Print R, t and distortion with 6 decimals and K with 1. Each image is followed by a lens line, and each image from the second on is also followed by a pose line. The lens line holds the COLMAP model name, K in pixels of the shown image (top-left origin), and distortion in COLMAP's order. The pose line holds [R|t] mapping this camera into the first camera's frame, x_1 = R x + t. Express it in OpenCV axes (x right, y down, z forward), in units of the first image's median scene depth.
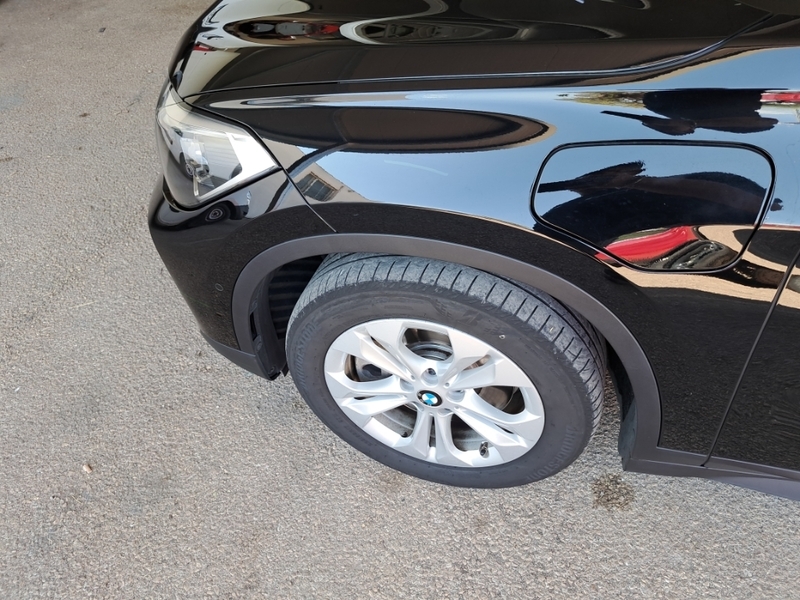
lens RADIAL K [[588.3, 0, 379.4], [0, 588.3, 303.3], [0, 0, 1]] dist [0.031682, -0.026124]
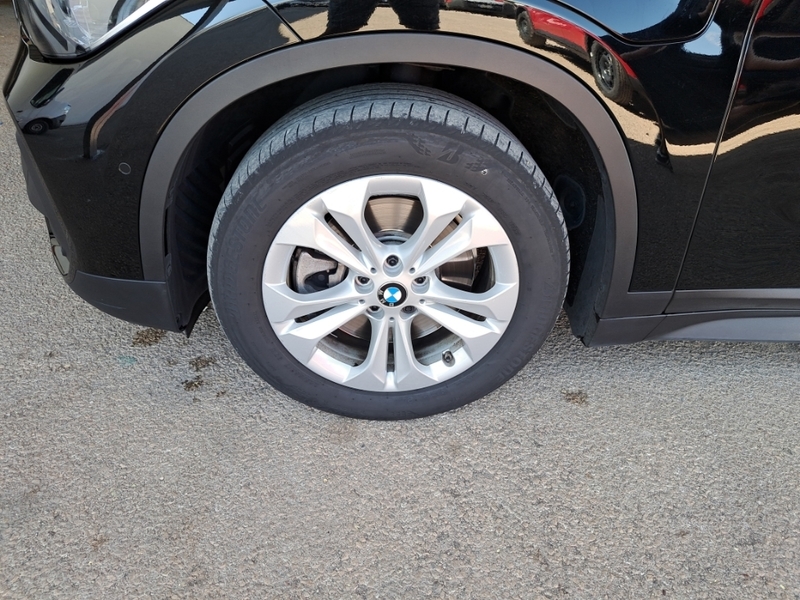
lens RADIAL K [[588.3, 0, 392.7], [0, 588.3, 297.8], [0, 0, 1]] dist [0.031682, -0.026124]
pose [[0.933334, -0.103014, 0.343913, -0.204965], [0.162494, 0.975423, -0.148813, 0.282405], [-0.320131, 0.194776, 0.927135, 0.176790]]
